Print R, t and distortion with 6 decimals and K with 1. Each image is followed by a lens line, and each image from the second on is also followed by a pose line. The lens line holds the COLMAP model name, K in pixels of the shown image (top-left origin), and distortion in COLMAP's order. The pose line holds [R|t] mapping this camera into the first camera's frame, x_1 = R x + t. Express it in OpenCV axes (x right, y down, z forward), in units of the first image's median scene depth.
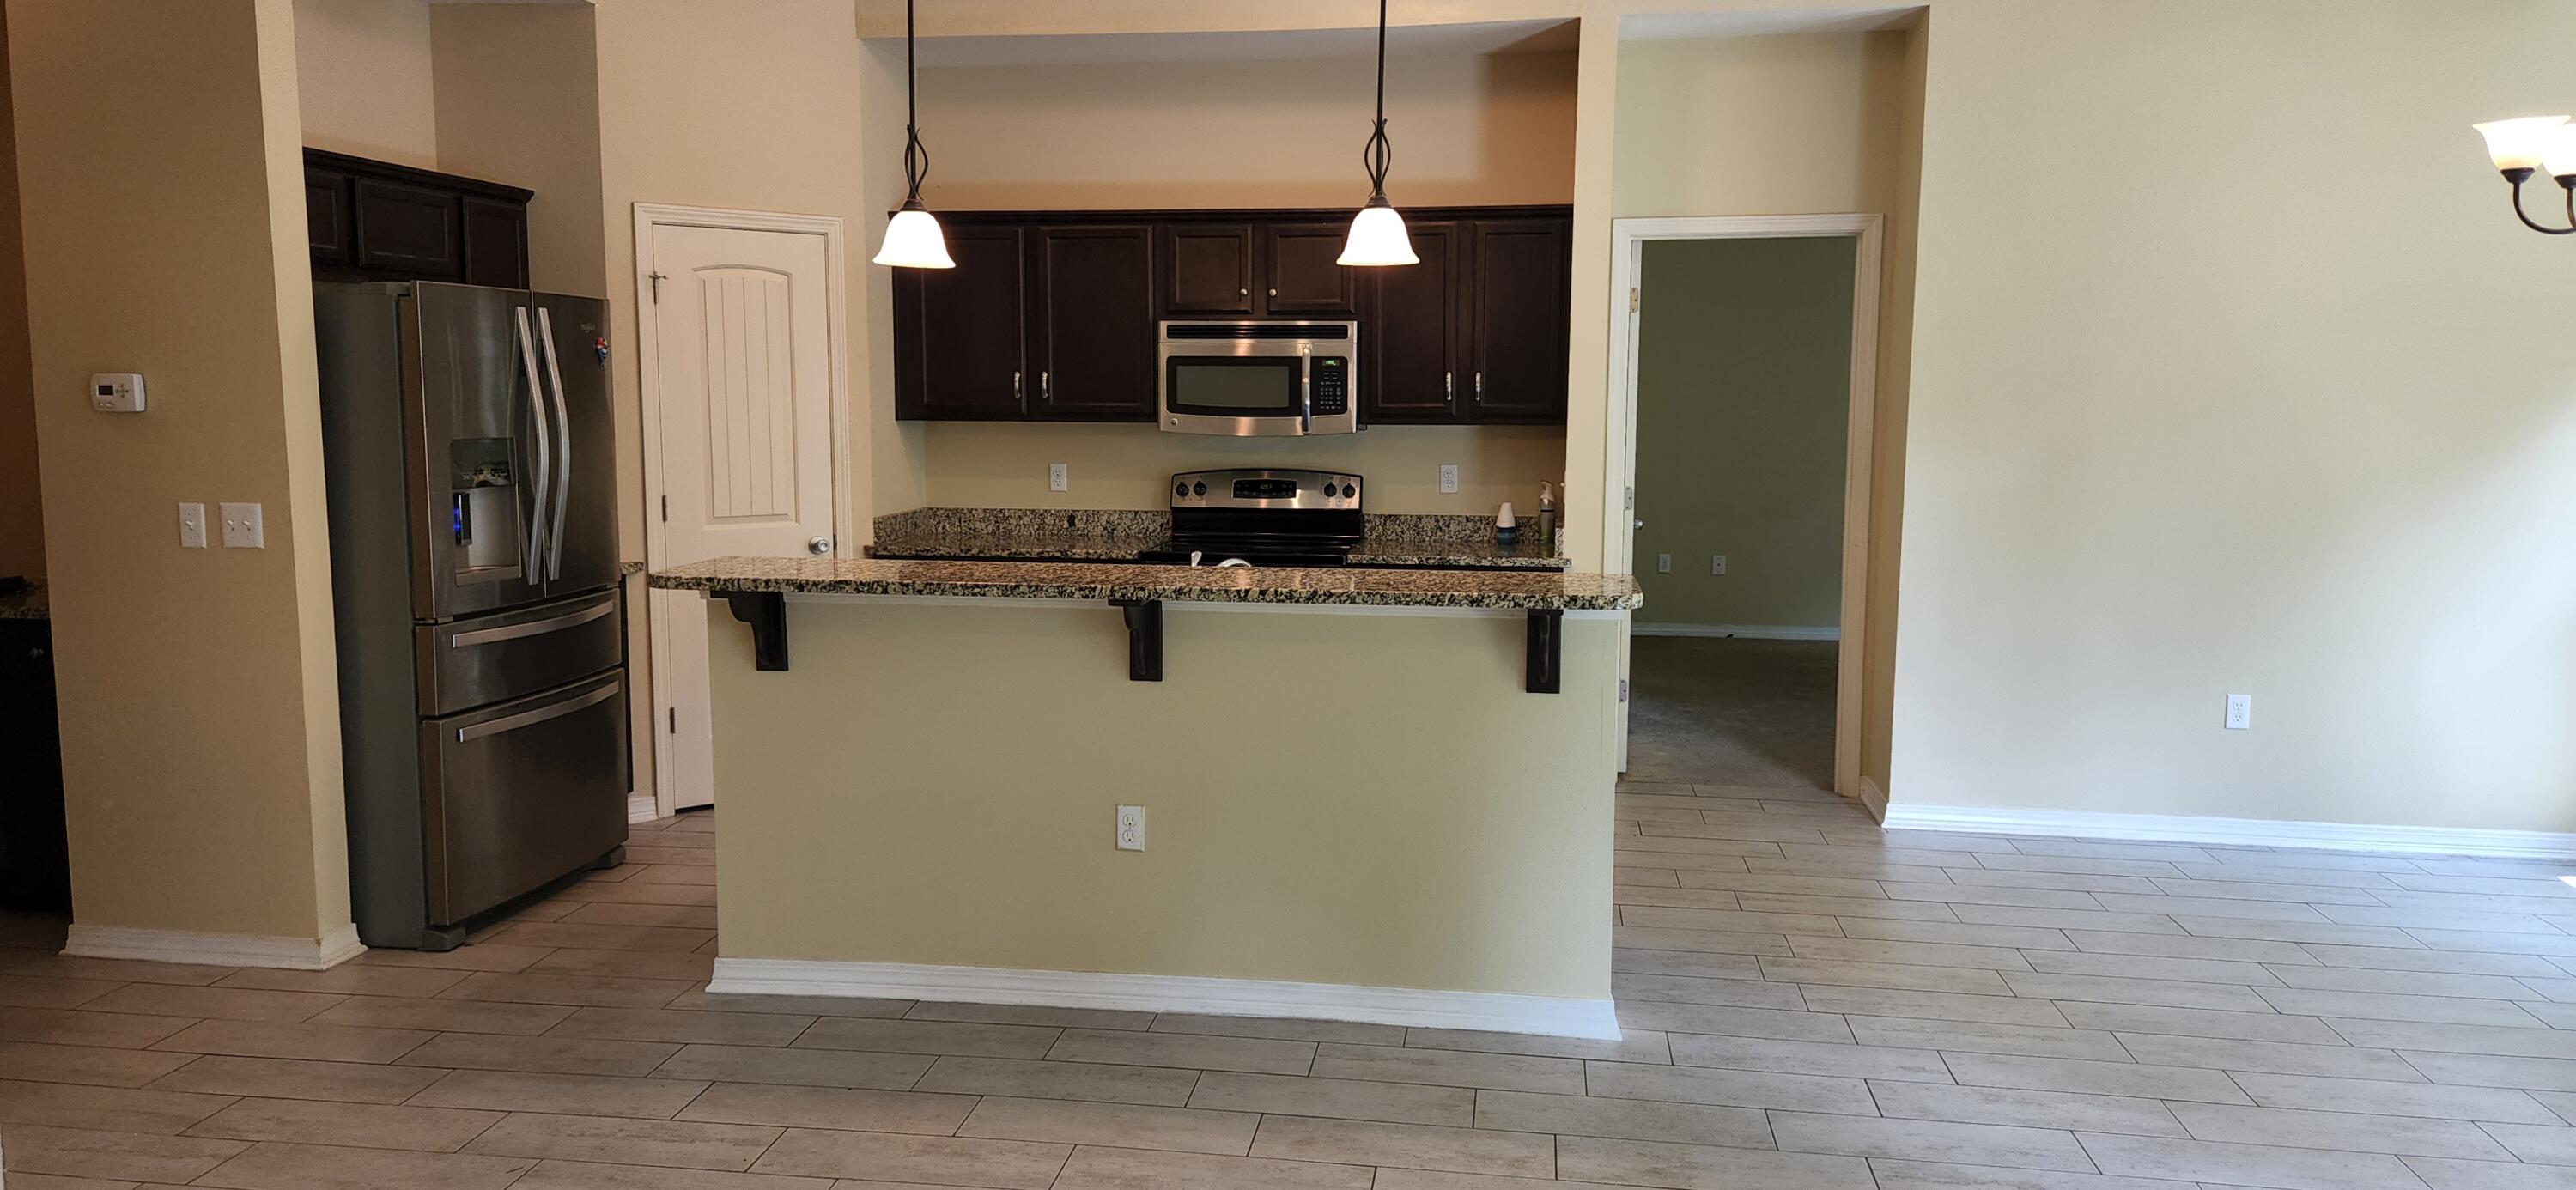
lens RADIAL K [[1729.4, 0, 1289.5], [0, 1729.4, 586.0], [0, 0, 1]] dist [0.074172, -0.064778]
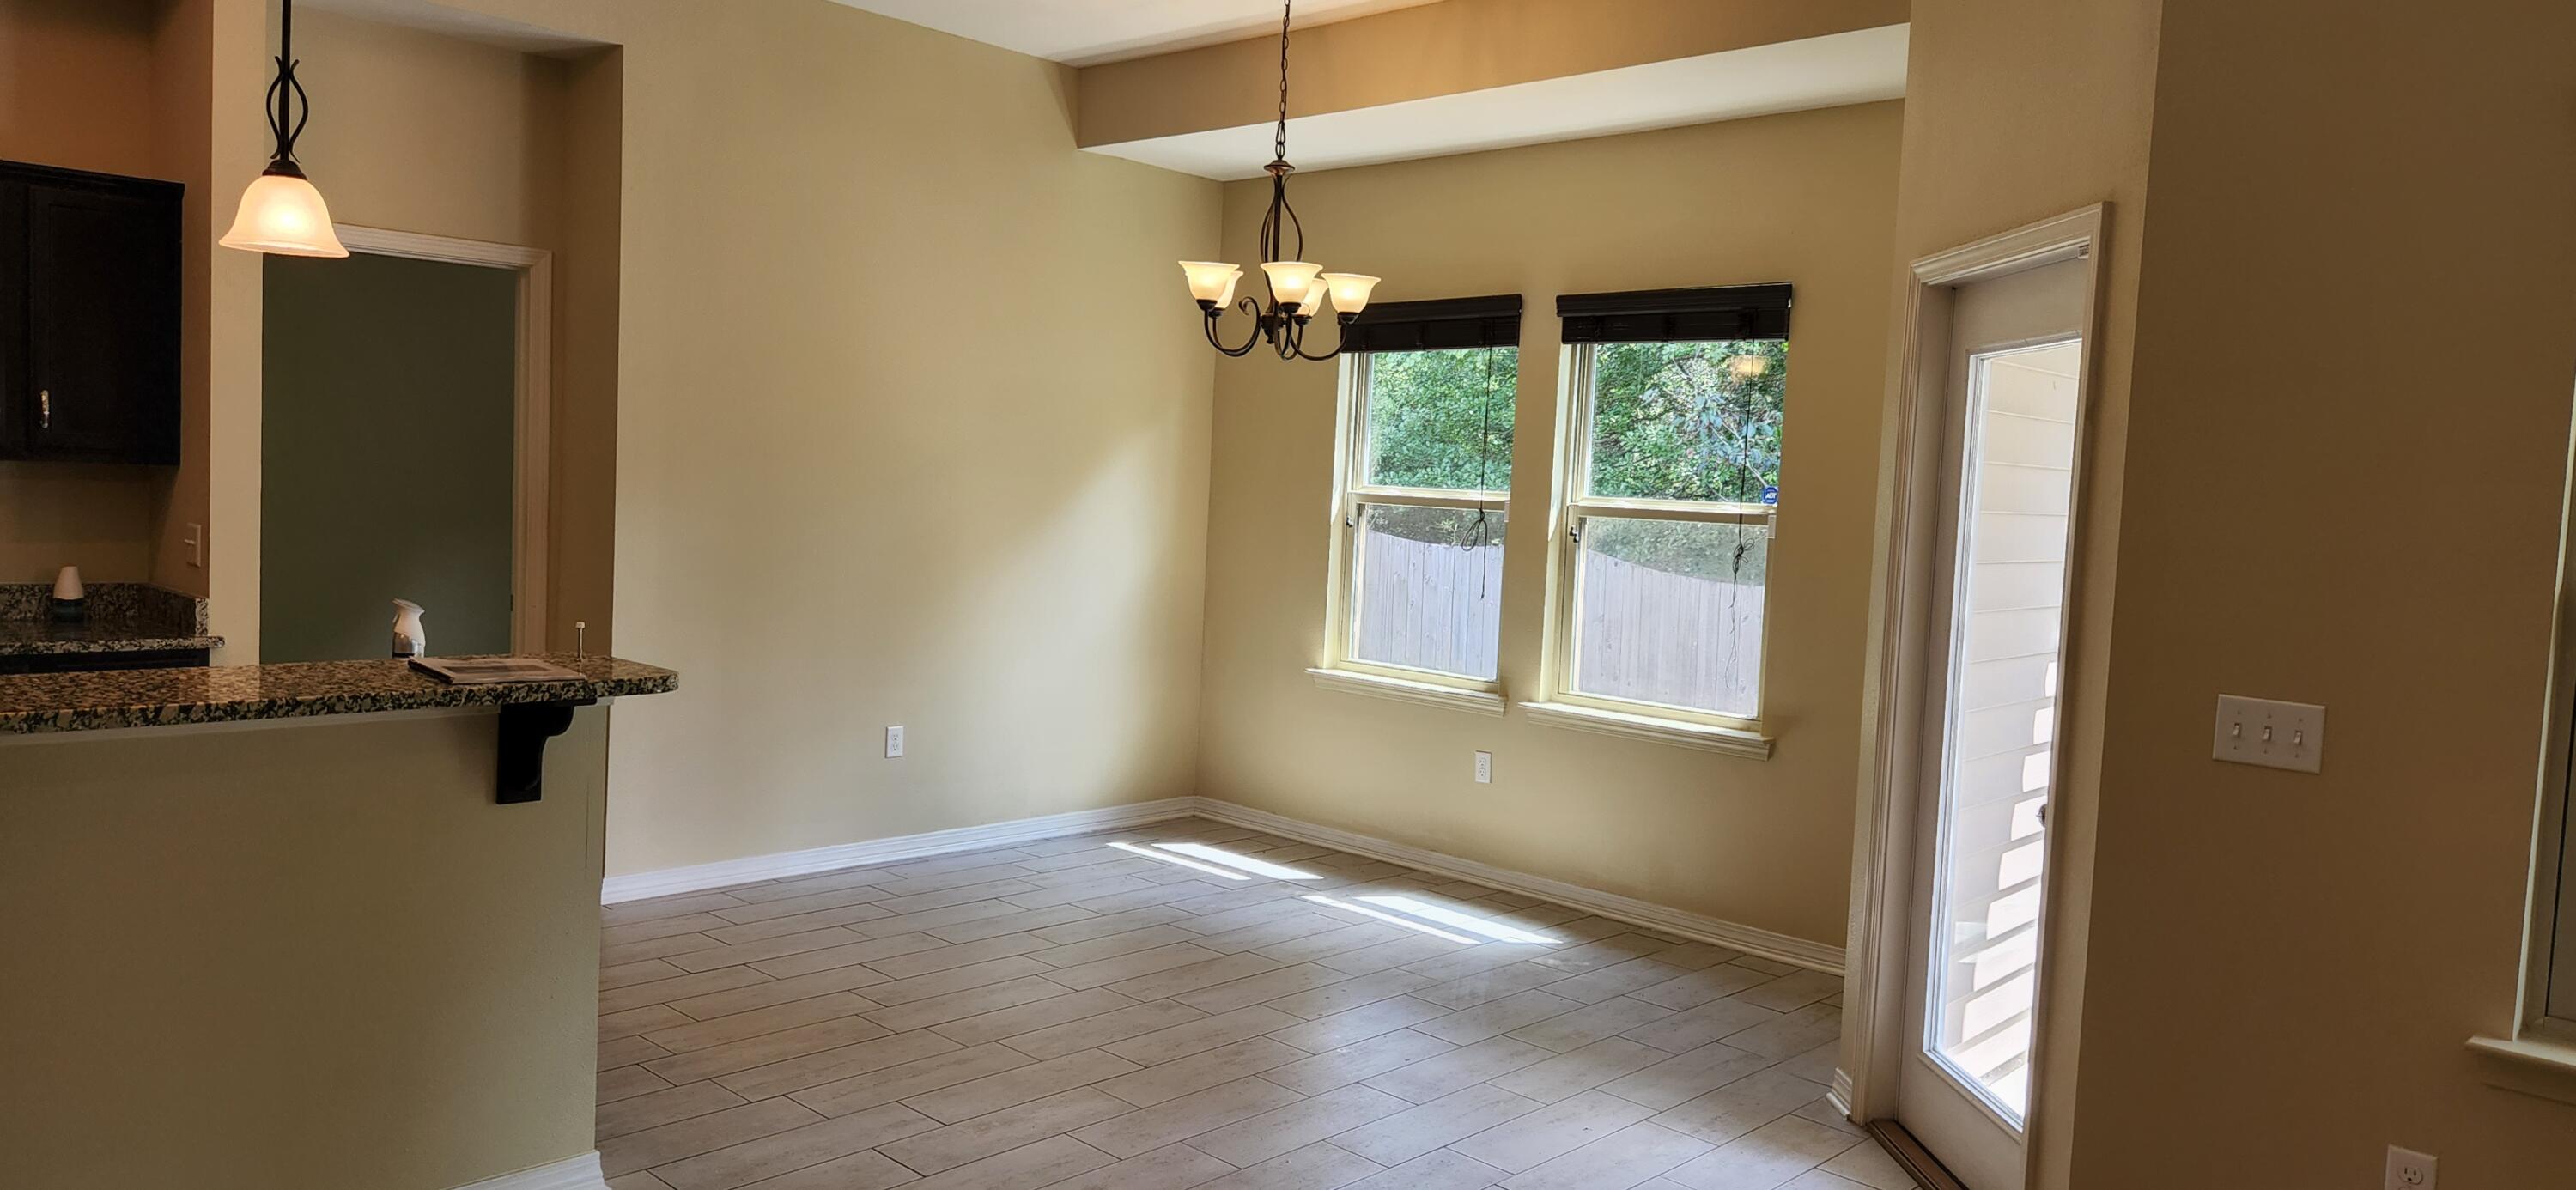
lens RADIAL K [[1729.4, 0, 1294.2], [0, 1729.4, 585.7], [0, 0, 1]] dist [0.074172, -0.064778]
pose [[0.568834, -0.027815, 0.821982, -0.207632], [0.048682, 0.998814, 0.000109, -0.014584], [-0.821011, 0.039954, 0.569513, 0.142081]]
